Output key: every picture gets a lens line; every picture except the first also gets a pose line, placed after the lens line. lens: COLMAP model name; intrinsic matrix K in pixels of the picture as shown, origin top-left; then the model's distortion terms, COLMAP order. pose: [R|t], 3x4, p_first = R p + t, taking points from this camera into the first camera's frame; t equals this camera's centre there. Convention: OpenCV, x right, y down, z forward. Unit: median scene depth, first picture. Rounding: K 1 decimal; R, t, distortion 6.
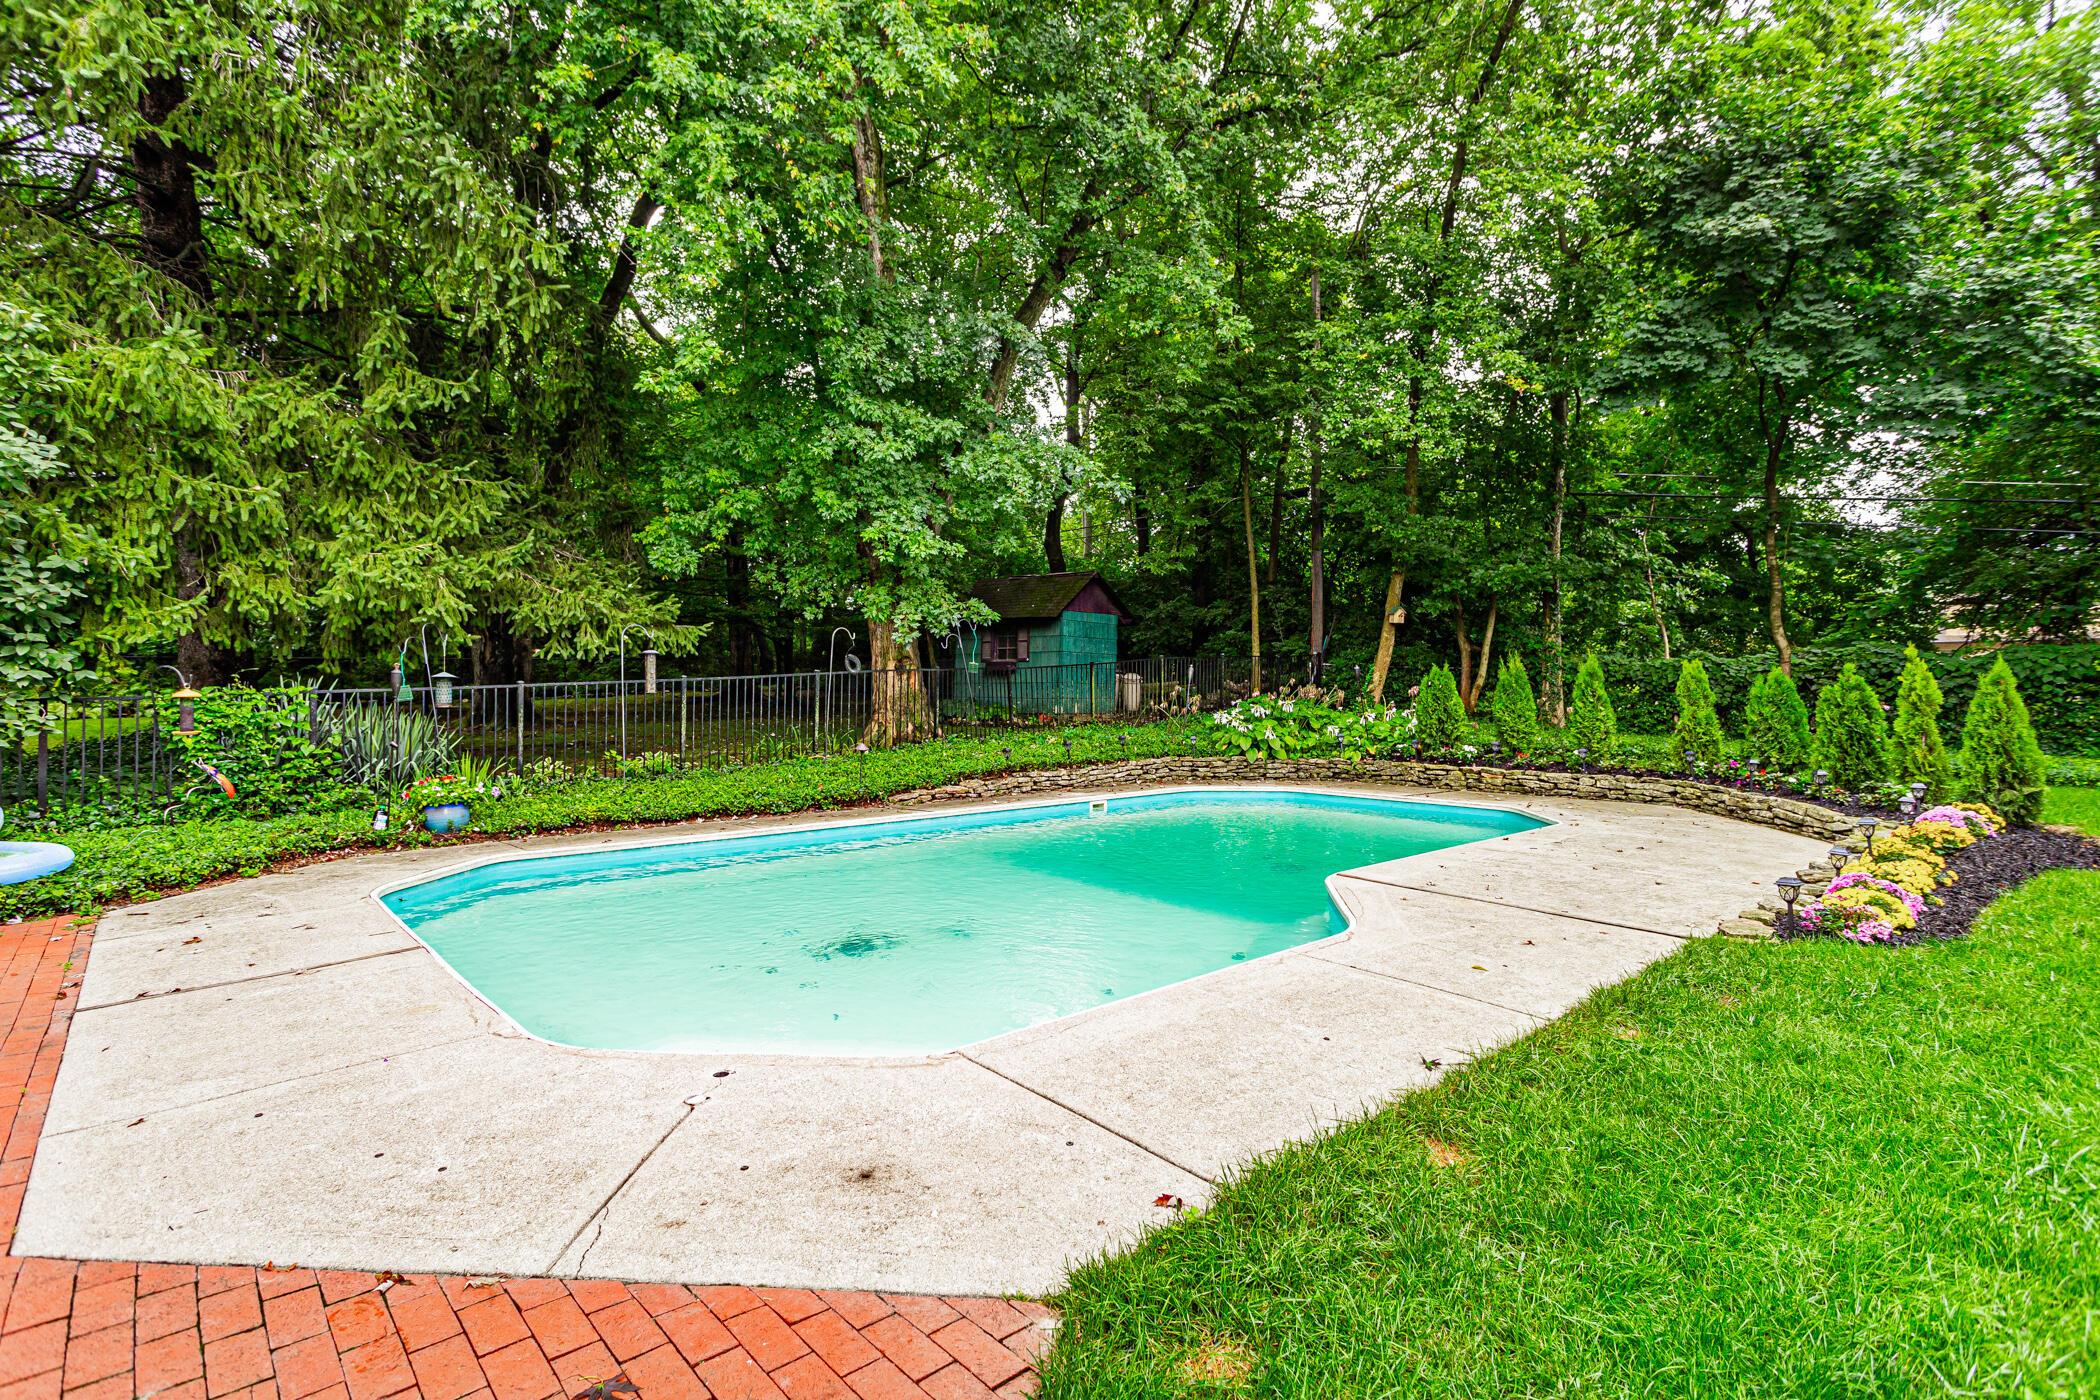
lens RADIAL K [[990.6, 0, 1051.9], [0, 990.6, 687.5], [0, 0, 1]] dist [-0.002904, -0.000066]
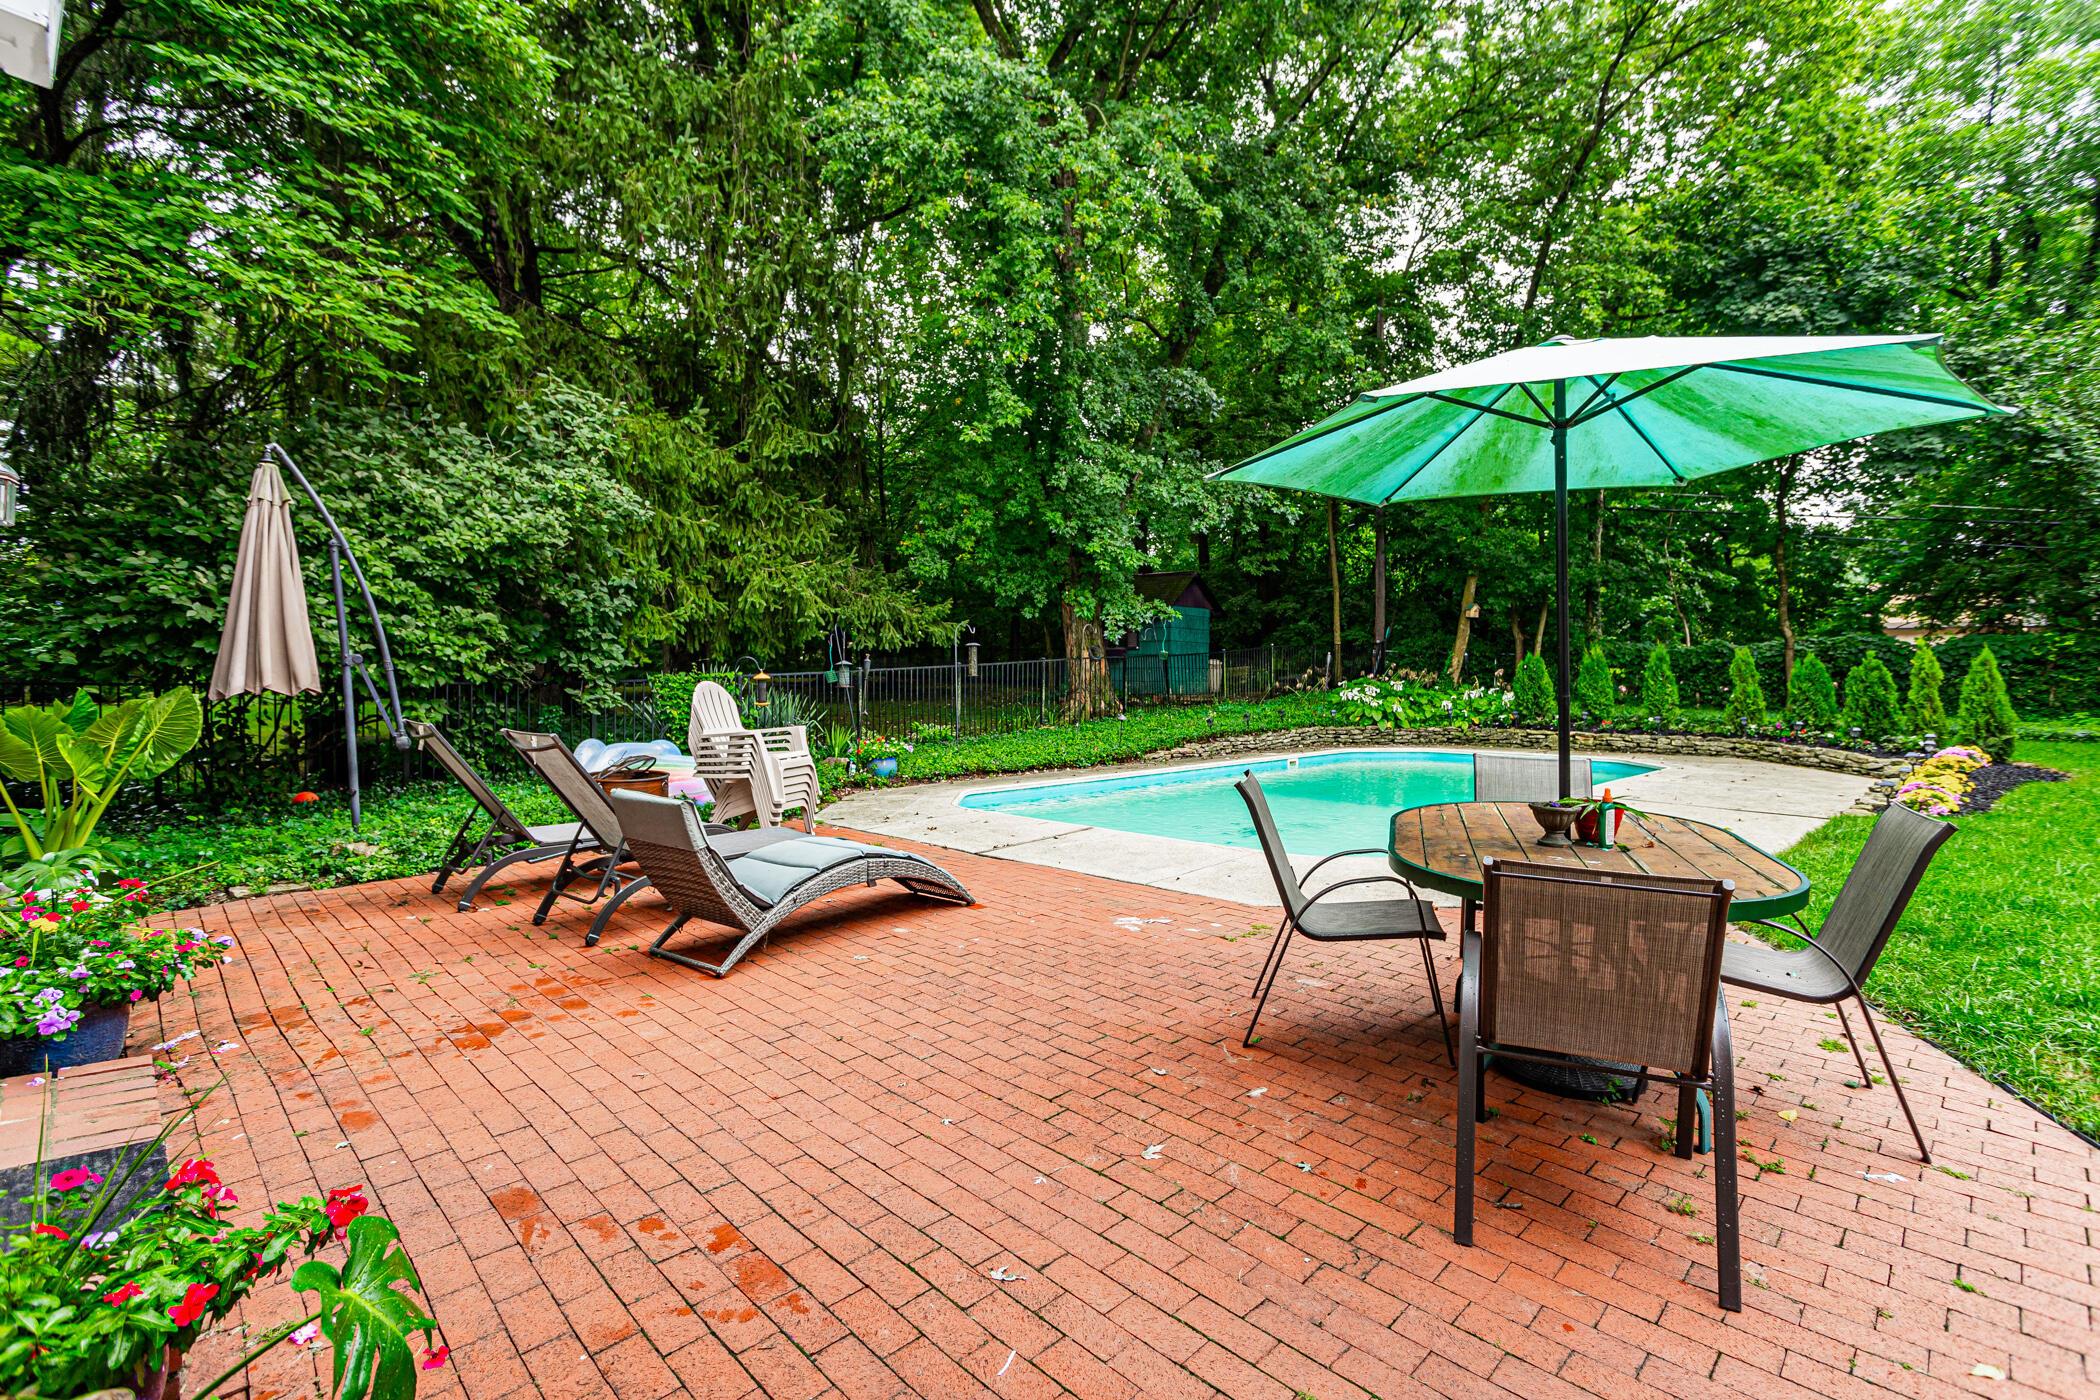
lens RADIAL K [[982.9, 0, 1048.2], [0, 982.9, 684.7], [0, 0, 1]] dist [0.000249, -0.000131]
pose [[0.999083, -0.004506, 0.042580, -0.310956], [0.004016, 0.999925, 0.011596, 0.002234], [-0.042629, -0.011414, 0.999026, -0.249896]]
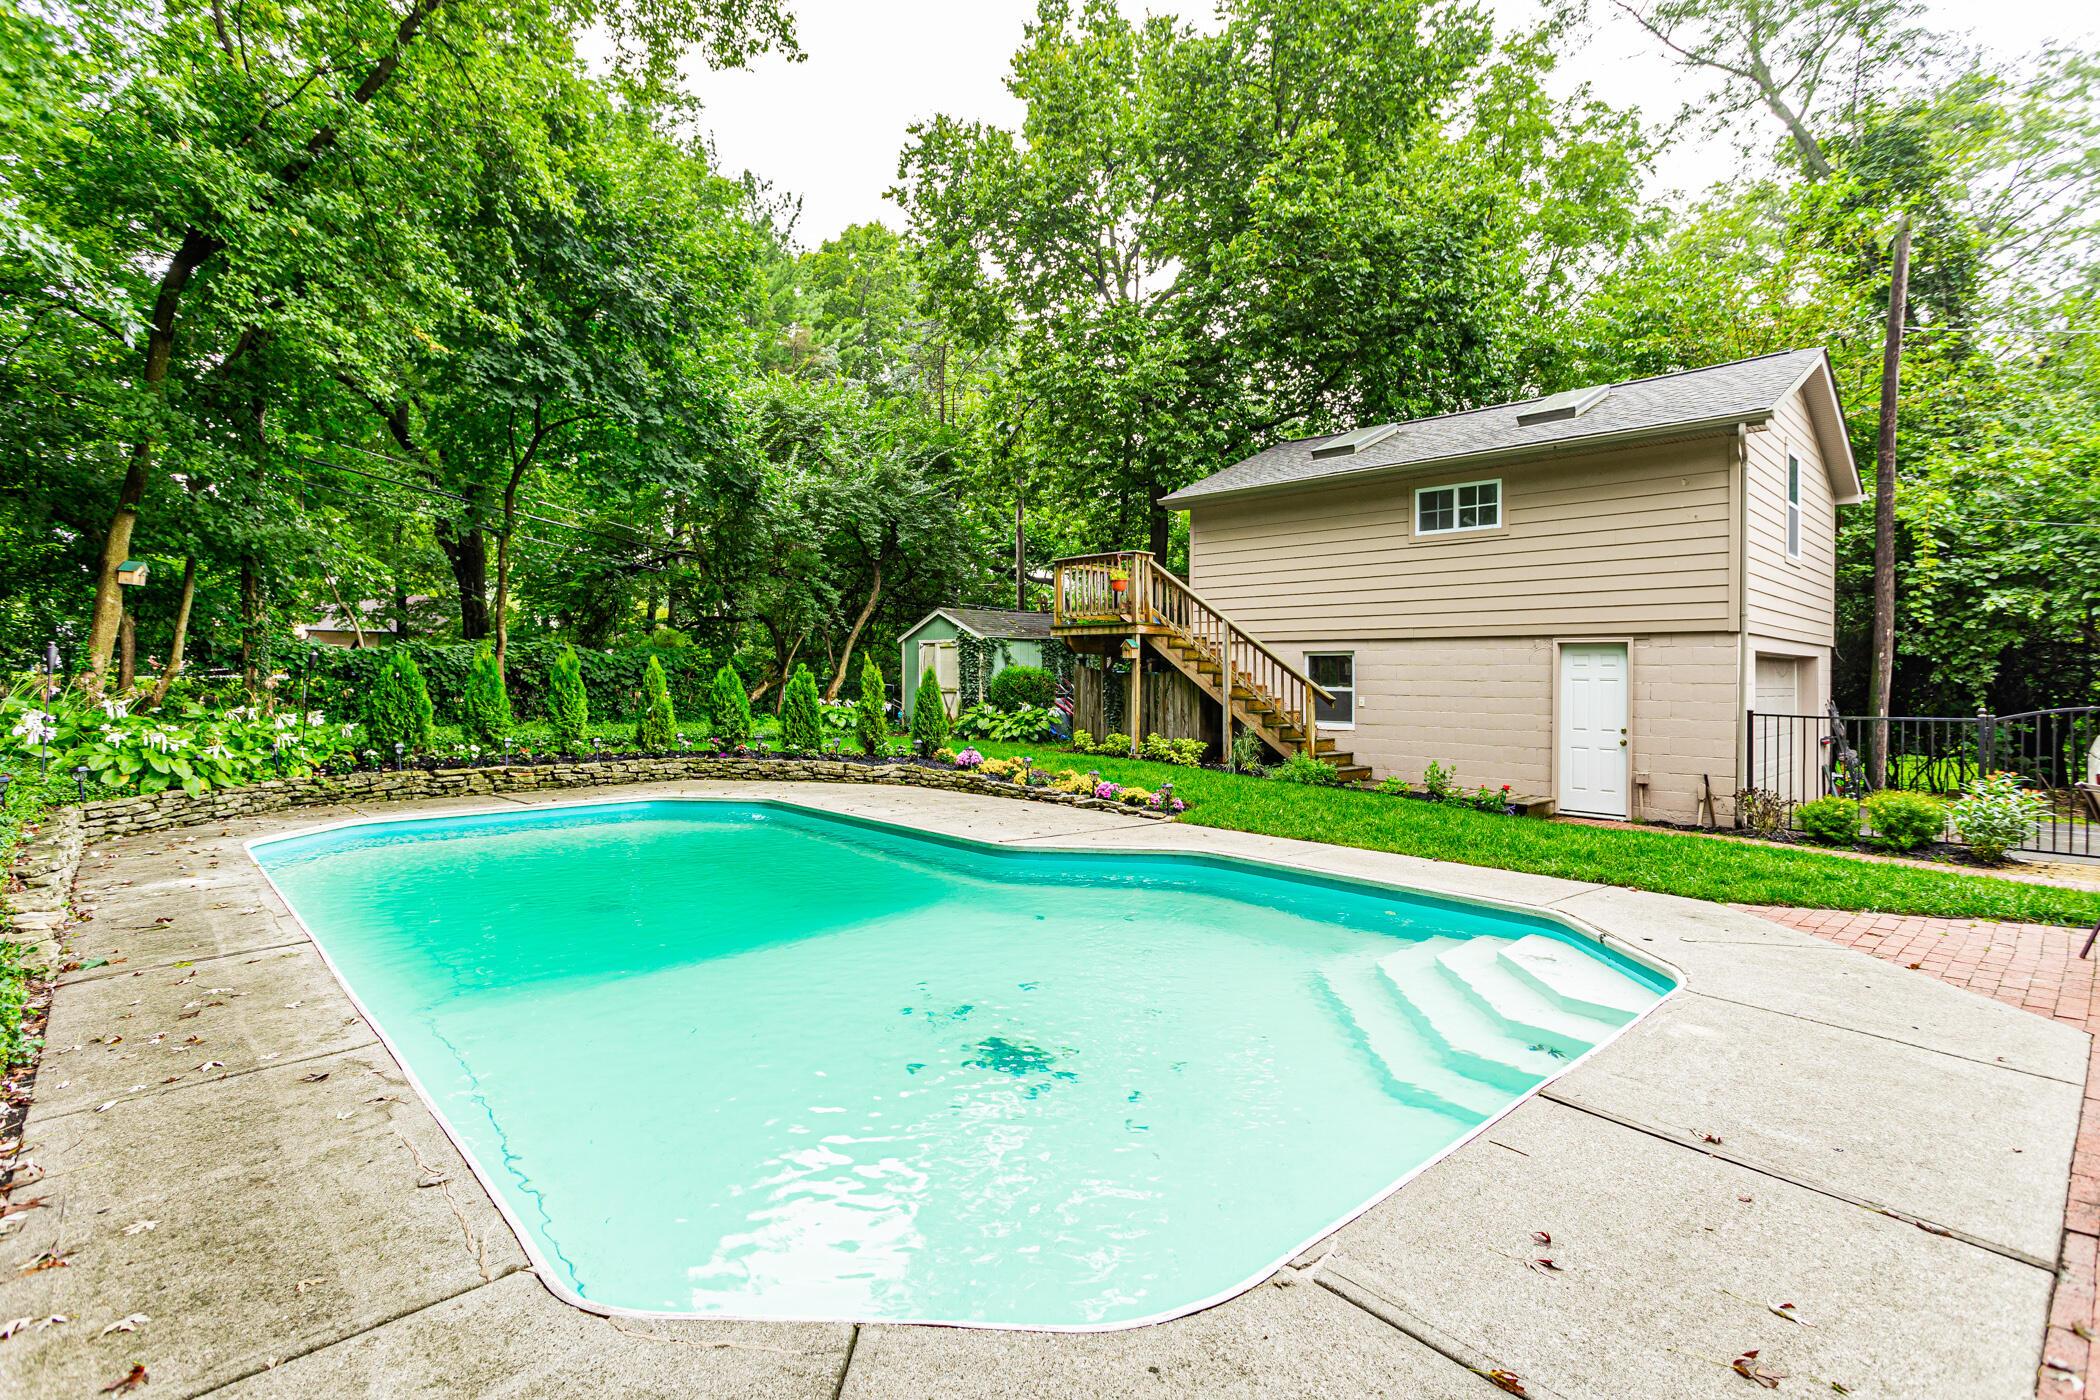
lens RADIAL K [[982.9, 0, 1048.2], [0, 982.9, 684.7], [0, 0, 1]] dist [0.000249, -0.000131]
pose [[-0.047446, -0.003712, 0.998867, -0.518559], [-0.006654, 0.999972, 0.003400, -0.002147], [-0.998852, -0.006485, -0.047469, 0.553935]]
